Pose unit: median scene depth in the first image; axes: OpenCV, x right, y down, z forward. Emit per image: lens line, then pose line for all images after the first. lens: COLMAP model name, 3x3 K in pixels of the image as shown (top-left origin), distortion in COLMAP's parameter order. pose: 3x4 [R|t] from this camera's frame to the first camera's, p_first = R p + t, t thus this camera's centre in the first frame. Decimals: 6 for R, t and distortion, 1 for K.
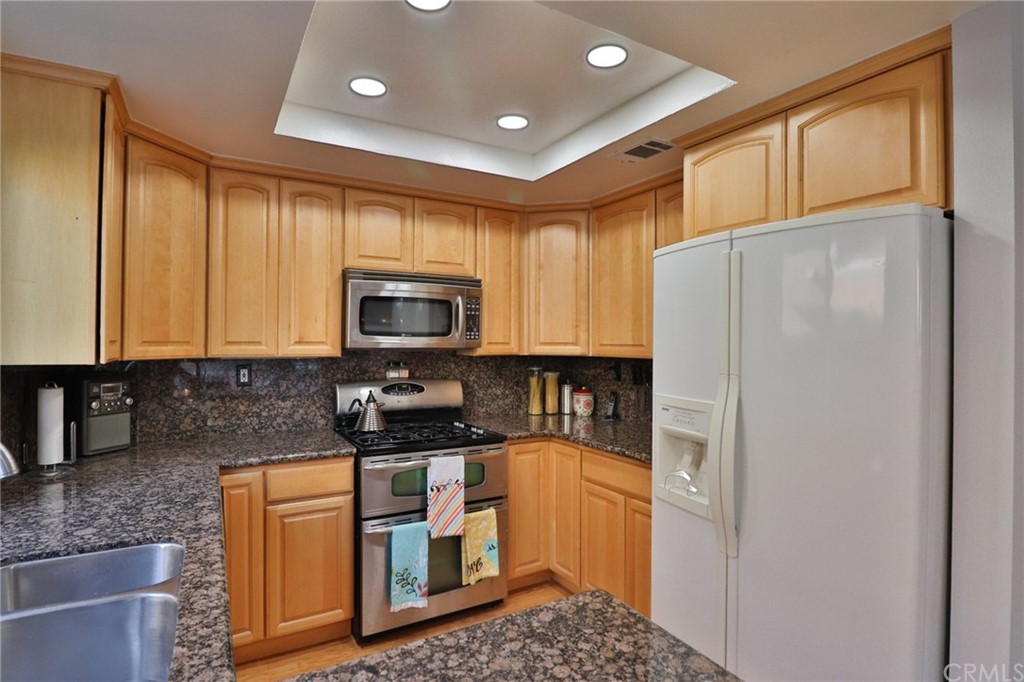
lens RADIAL K [[532.3, 0, 518.1], [0, 532.3, 340.3], [0, 0, 1]] dist [-0.000738, -0.015646]
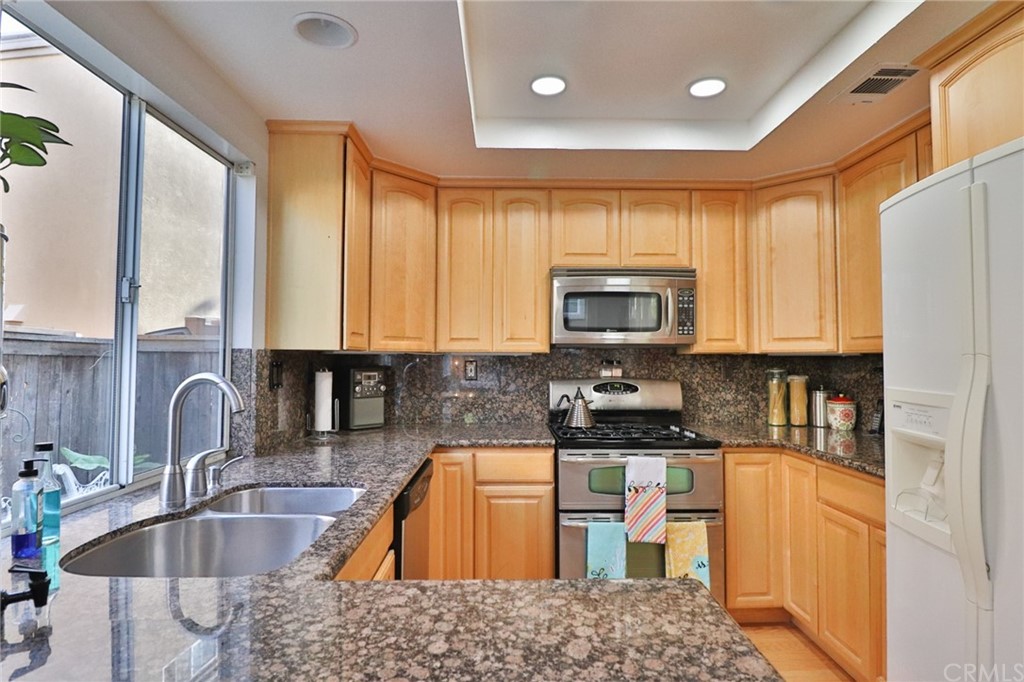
lens RADIAL K [[558.1, 0, 512.0], [0, 558.1, 341.0], [0, 0, 1]] dist [0.002061, -0.018565]
pose [[0.871380, -0.018888, -0.490245, 0.142047], [0.003497, 0.999472, -0.032292, 0.044796], [0.490596, 0.026424, 0.870986, 0.022063]]
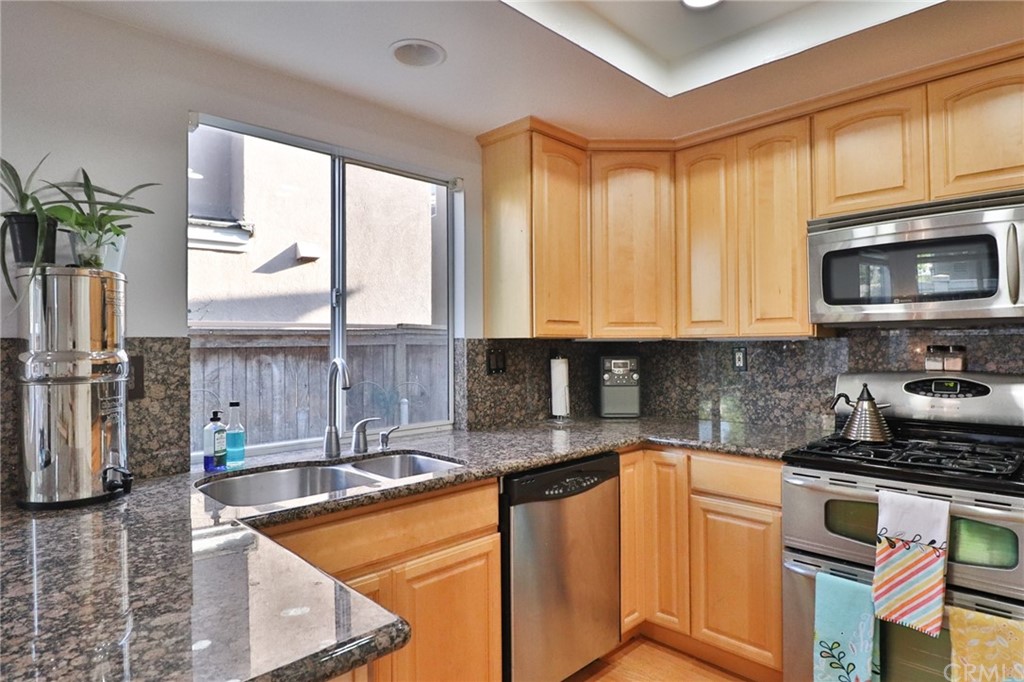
lens RADIAL K [[567.3, 0, 512.0], [0, 567.3, 341.0], [0, 0, 1]] dist [0.002091, -0.016073]
pose [[0.238089, -0.017994, -0.971077, 0.372192], [0.008425, 0.999829, -0.016461, 0.050005], [0.971207, -0.004262, 0.238200, 0.400277]]
